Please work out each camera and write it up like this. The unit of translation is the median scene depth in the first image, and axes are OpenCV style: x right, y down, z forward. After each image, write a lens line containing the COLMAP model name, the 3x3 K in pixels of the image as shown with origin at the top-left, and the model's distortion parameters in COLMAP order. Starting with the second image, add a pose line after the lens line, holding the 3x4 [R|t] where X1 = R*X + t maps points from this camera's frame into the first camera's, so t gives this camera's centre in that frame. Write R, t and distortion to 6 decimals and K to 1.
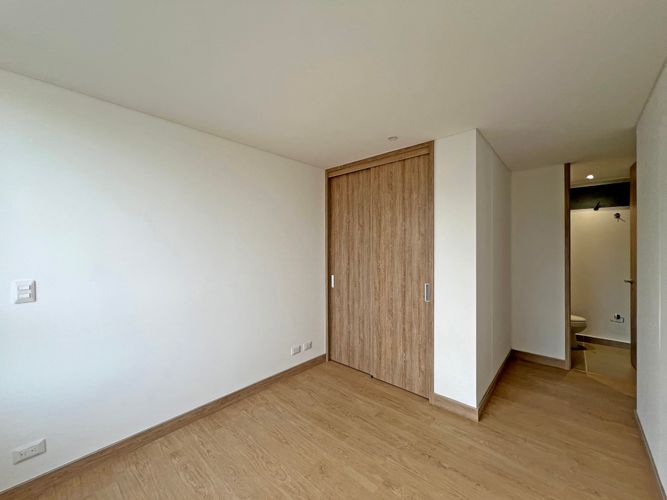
lens RADIAL K [[270.8, 0, 331.9], [0, 270.8, 247.2], [0, 0, 1]] dist [-0.000621, -0.000207]
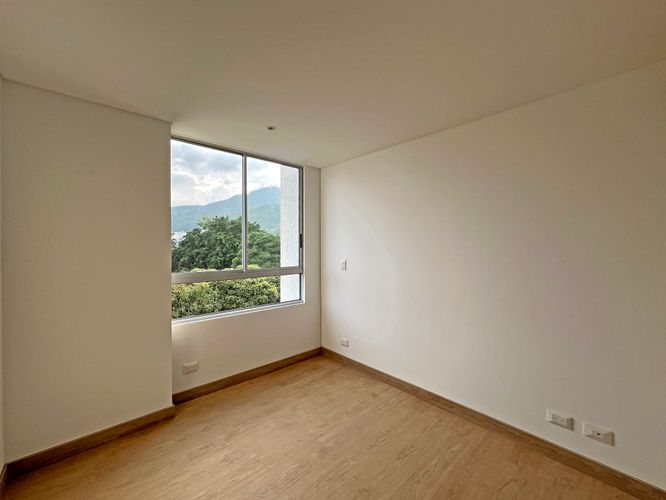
lens RADIAL K [[270.4, 0, 331.4], [0, 270.4, 247.2], [0, 0, 1]] dist [-0.000621, -0.000207]
pose [[-0.080687, 0.012665, -0.996659, 0.645095], [-0.008096, 0.999878, 0.013362, 0.000222], [0.996707, 0.009147, -0.080574, 0.722200]]
